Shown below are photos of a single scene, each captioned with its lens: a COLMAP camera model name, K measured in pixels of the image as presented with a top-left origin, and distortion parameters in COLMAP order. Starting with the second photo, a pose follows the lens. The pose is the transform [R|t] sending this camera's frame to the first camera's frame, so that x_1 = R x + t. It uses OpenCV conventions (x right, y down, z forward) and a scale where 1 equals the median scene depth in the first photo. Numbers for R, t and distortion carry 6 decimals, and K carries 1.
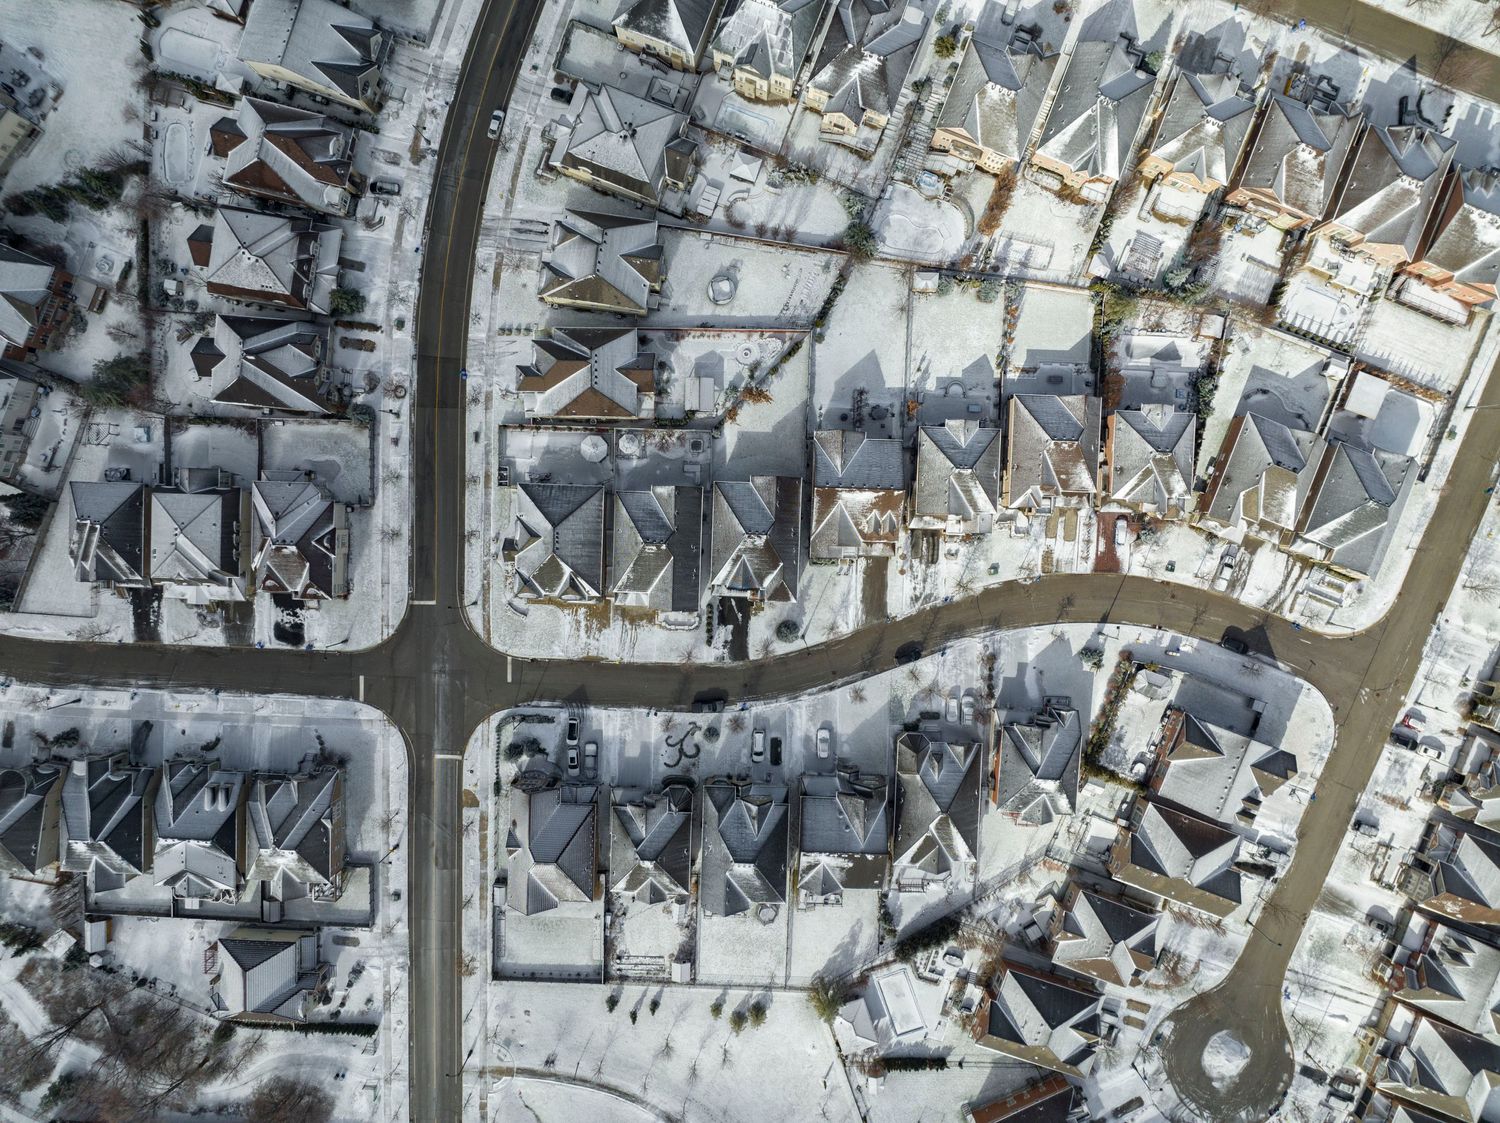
lens RADIAL K [[1061.6, 0, 745.5], [0, 1061.6, 562.5], [0, 0, 1]] dist [-0.037902, 0.006779]
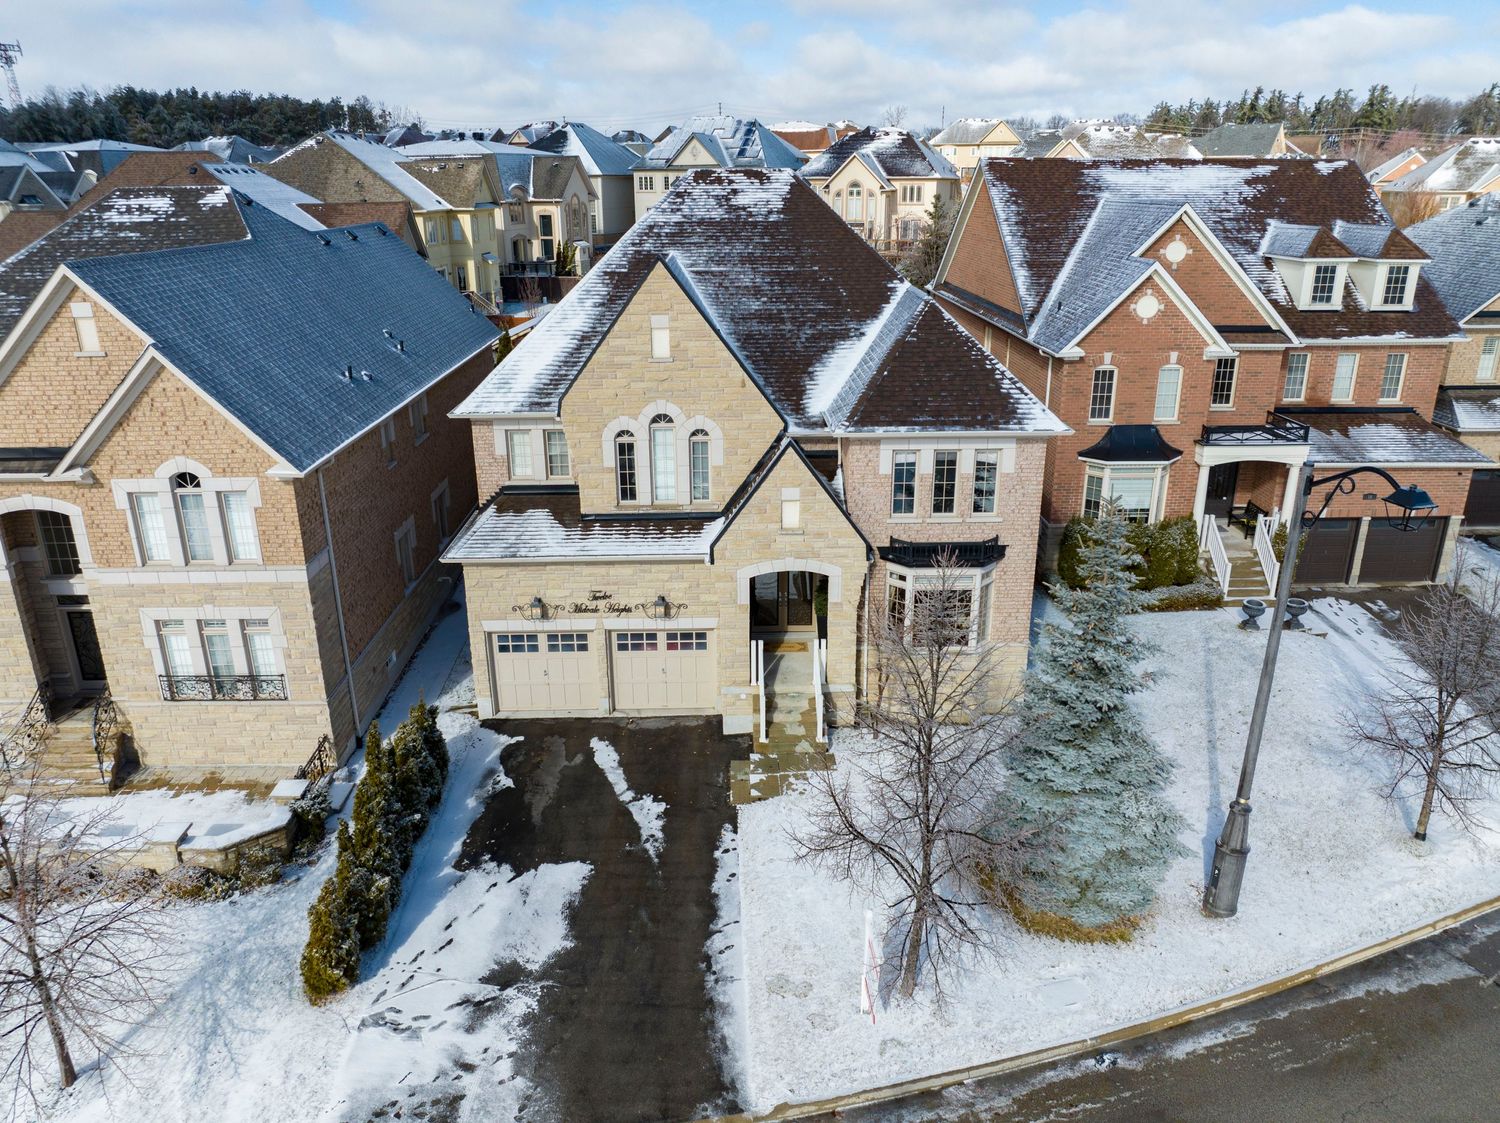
lens RADIAL K [[1061.6, 0, 745.5], [0, 1061.6, 562.5], [0, 0, 1]] dist [-0.037902, 0.006779]
pose [[0.998661, -0.021439, 0.047071, 0.000624], [0.051323, 0.297692, -0.953282, 0.163520], [0.006425, 0.954421, 0.298393, 0.950721]]
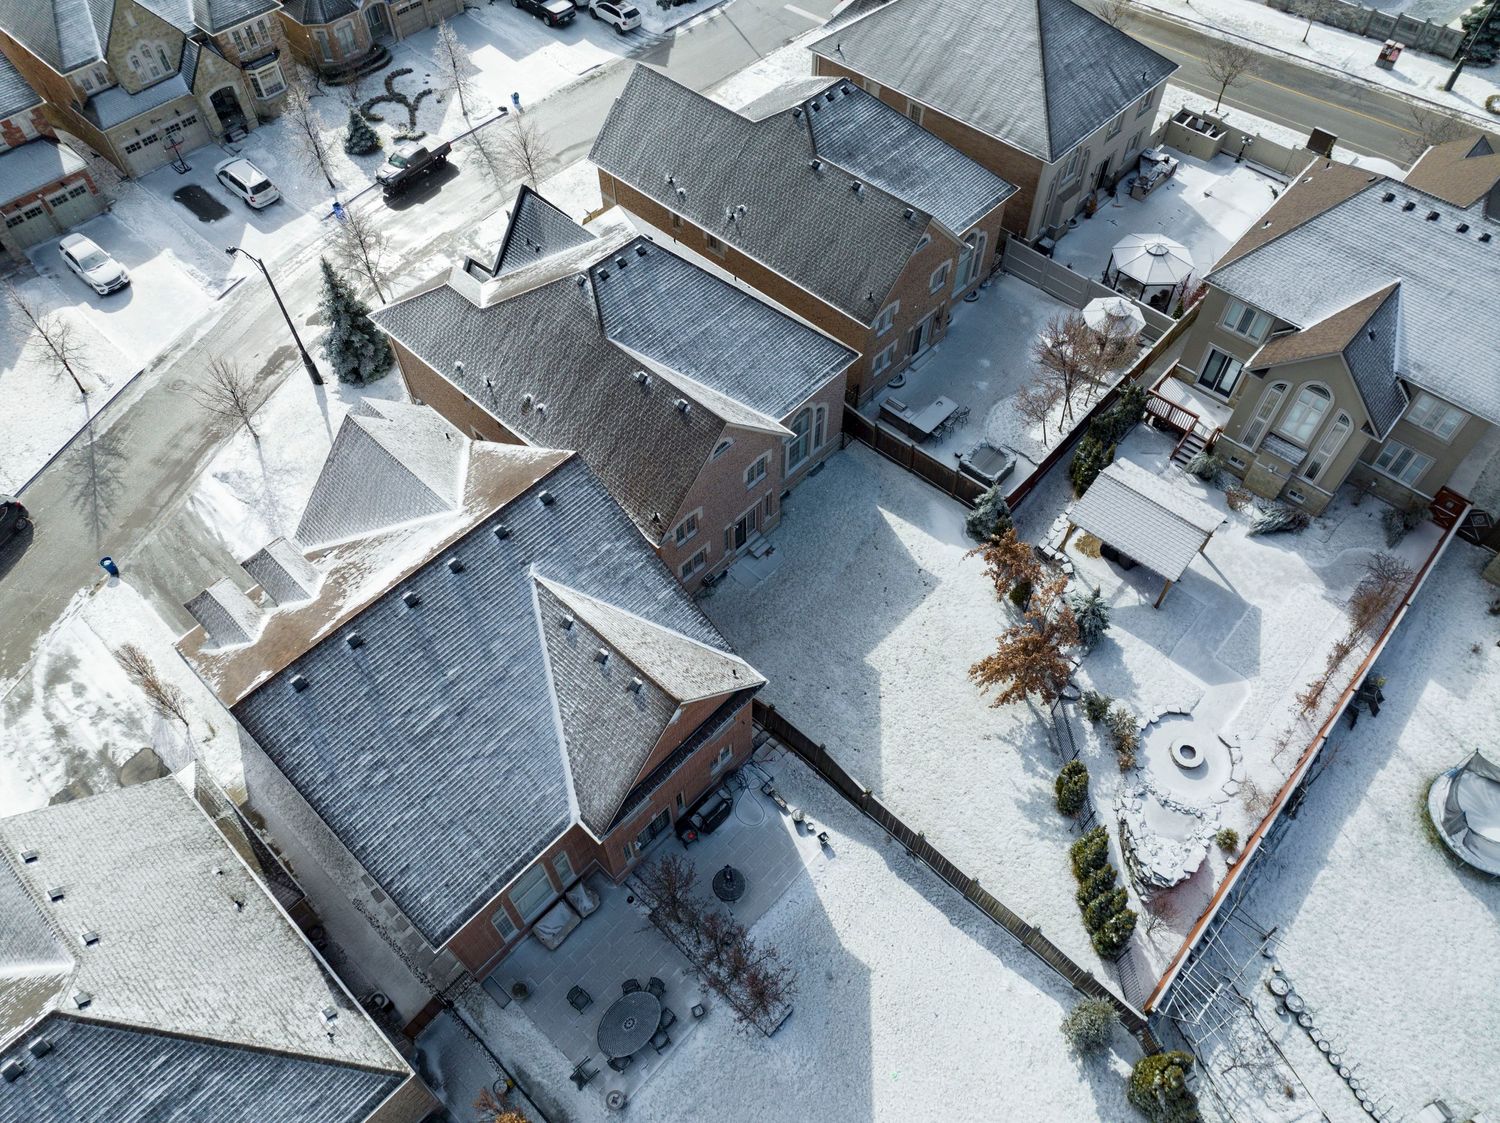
lens RADIAL K [[1061.6, 0, 745.5], [0, 1061.6, 562.5], [0, 0, 1]] dist [-0.037902, 0.006779]
pose [[-0.660520, 0.611172, -0.436099, 0.146421], [-0.750289, -0.558910, 0.353109, -0.180324], [-0.027930, 0.560436, 0.827727, 0.770924]]
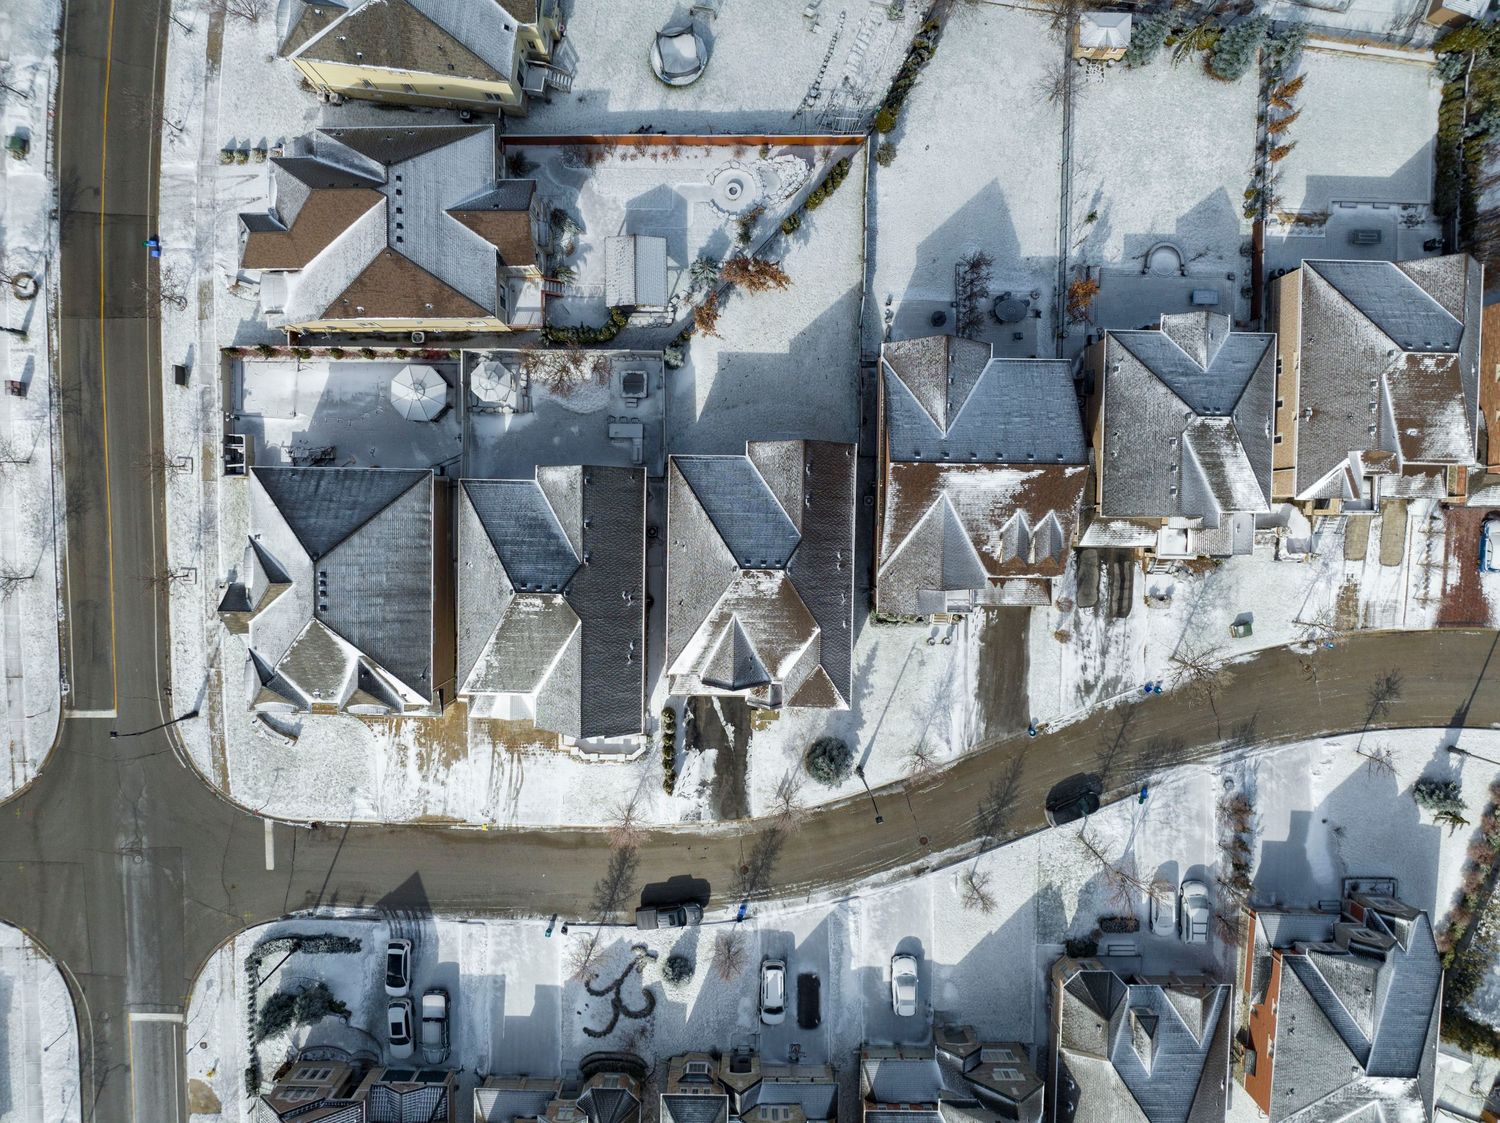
lens RADIAL K [[1084.5, 0, 745.9], [0, 1084.5, 563.7], [0, 0, 1]] dist [-0.037580, 0.002317]
pose [[0.999823, -0.018668, 0.002467, 0.002016], [0.018676, 0.999820, -0.003329, -0.025563], [-0.002404, 0.003375, 0.999991, 0.506592]]
